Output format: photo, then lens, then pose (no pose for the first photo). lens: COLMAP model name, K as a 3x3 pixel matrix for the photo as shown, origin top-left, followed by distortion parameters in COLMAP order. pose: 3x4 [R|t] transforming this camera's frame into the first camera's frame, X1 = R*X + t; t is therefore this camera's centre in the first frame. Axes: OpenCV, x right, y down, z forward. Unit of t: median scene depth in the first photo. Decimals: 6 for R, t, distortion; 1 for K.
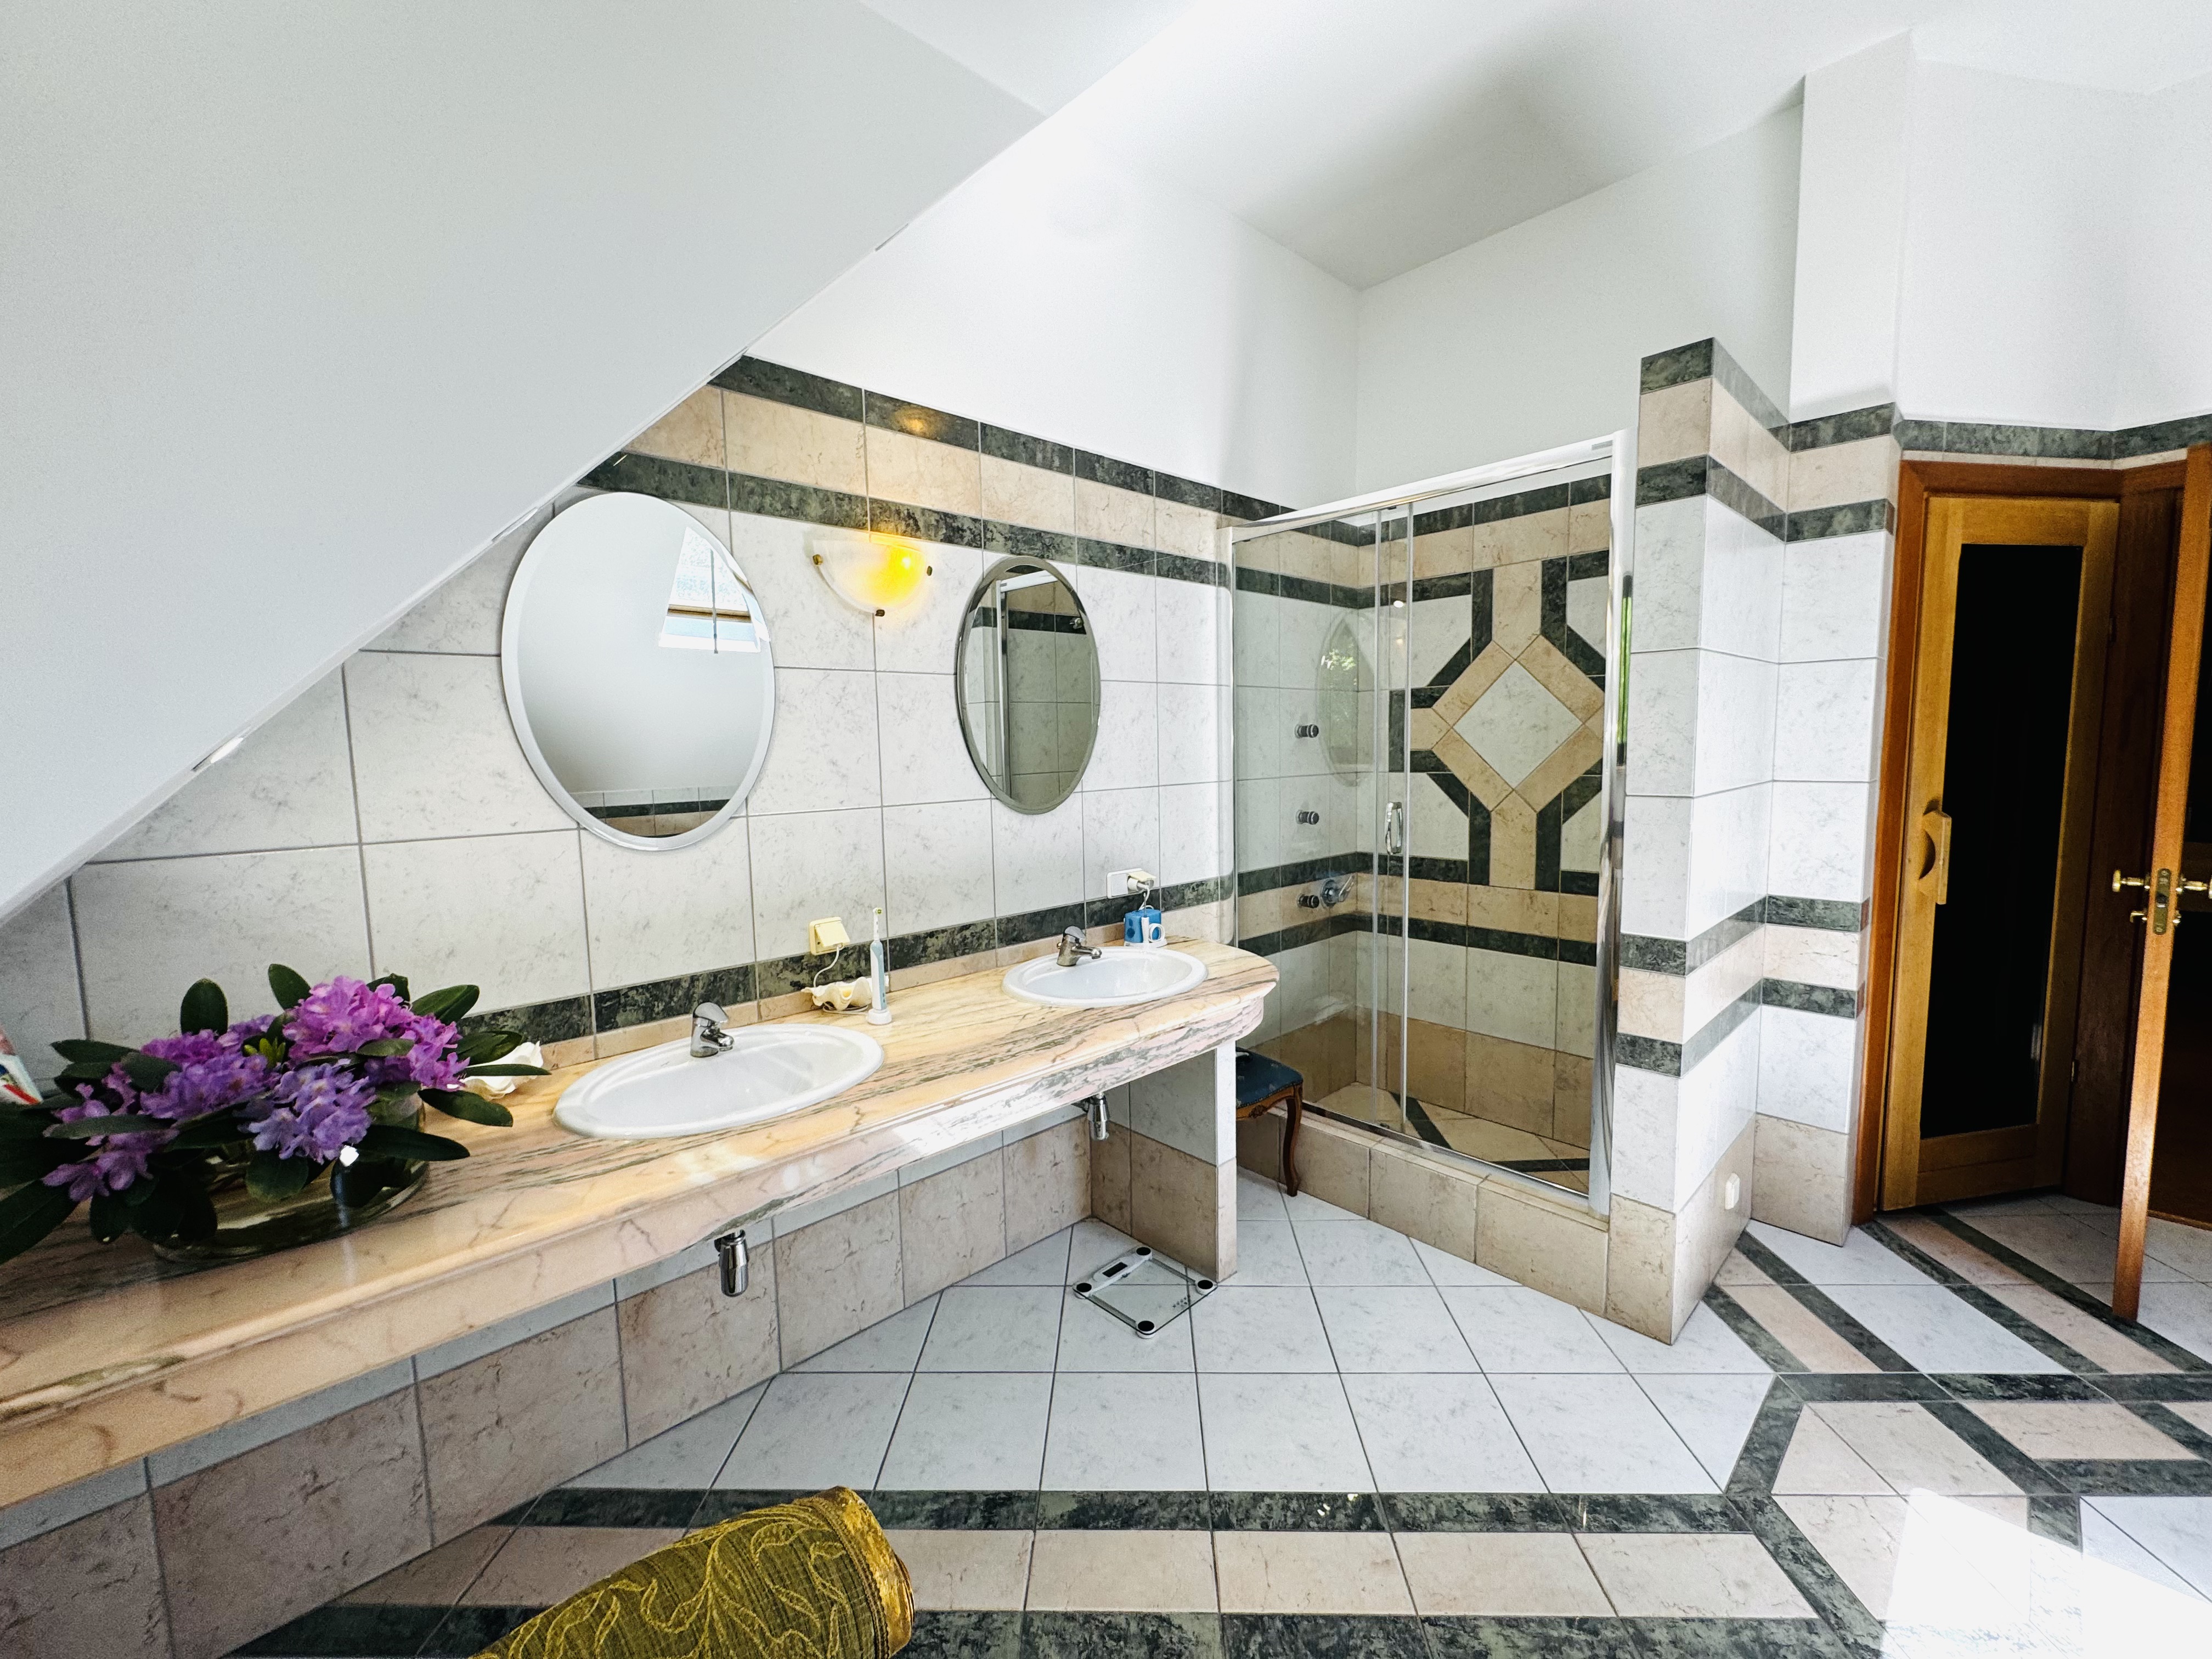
lens RADIAL K [[884.1, 0, 1106.3], [0, 884.1, 828.2], [0, 0, 1]] dist [-0.002729, 0.000075]
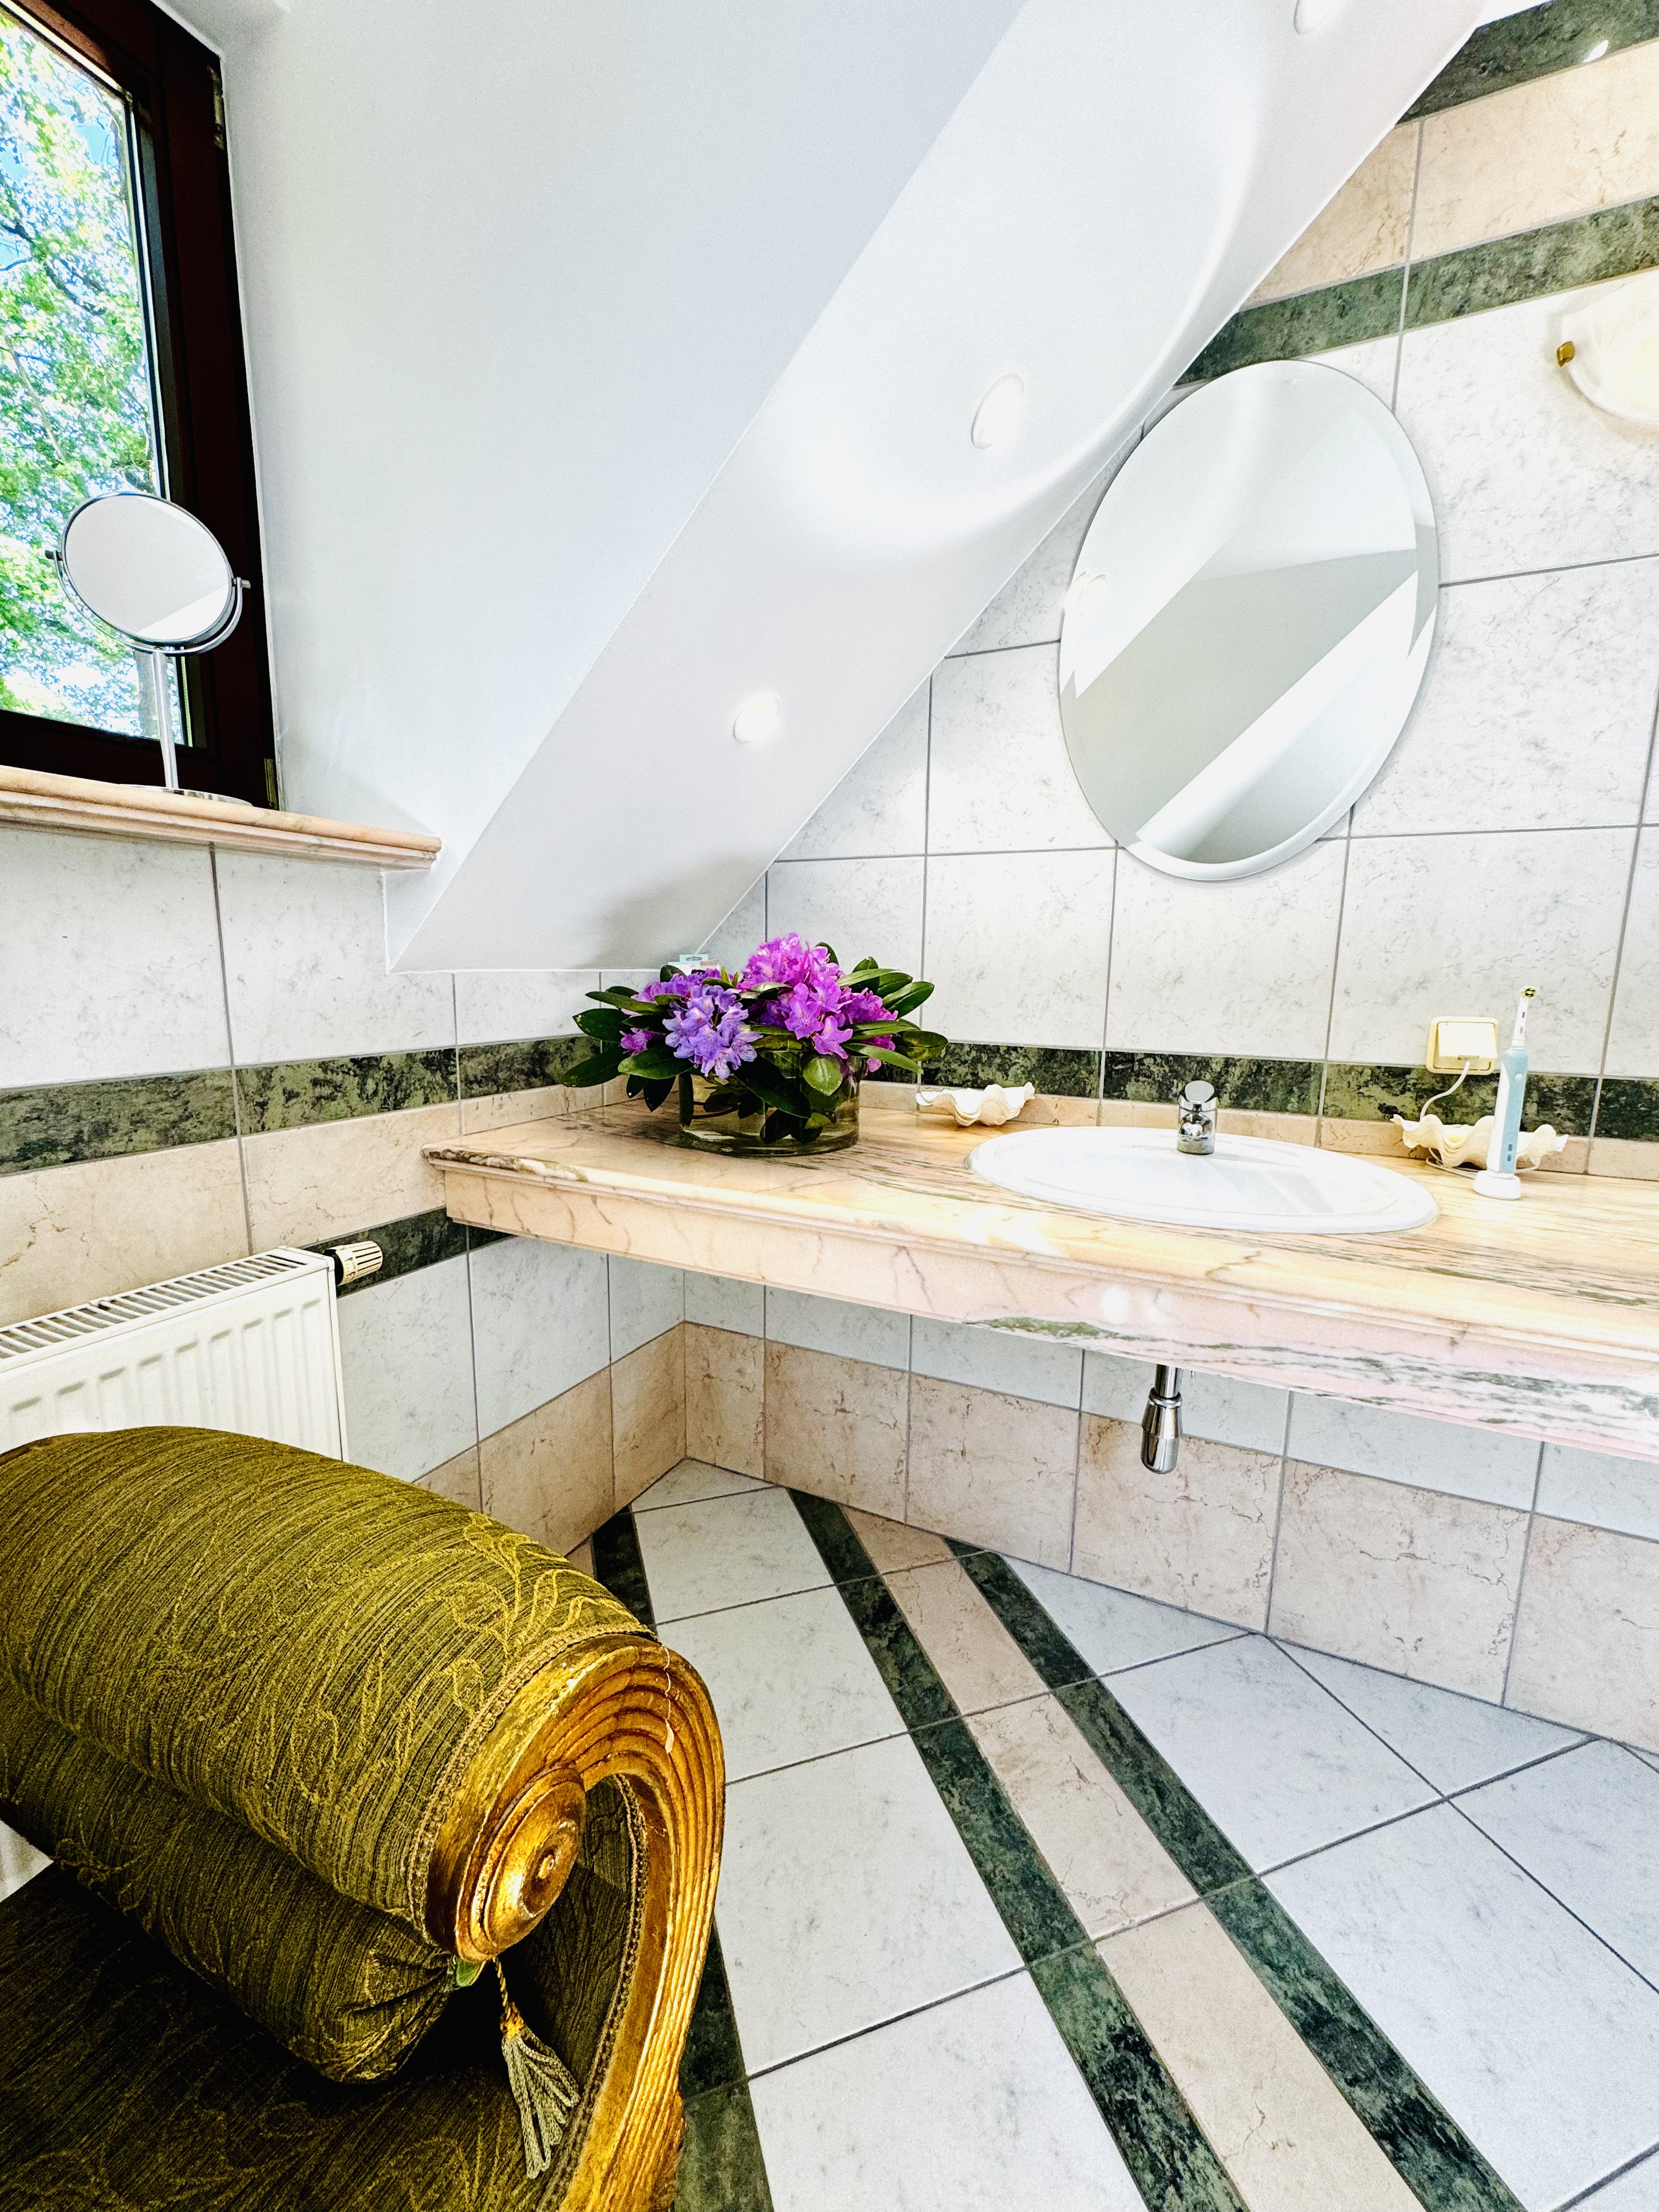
lens RADIAL K [[884.1, 0, 830.6], [0, 884.1, 1105.3], [0, 0, 1]] dist [-0.002729, 0.000075]
pose [[0.350457, 0.176735, -0.919752, 0.114070], [-0.110803, 0.982961, 0.146662, 0.144266], [0.930001, 0.050513, 0.364069, 0.451797]]
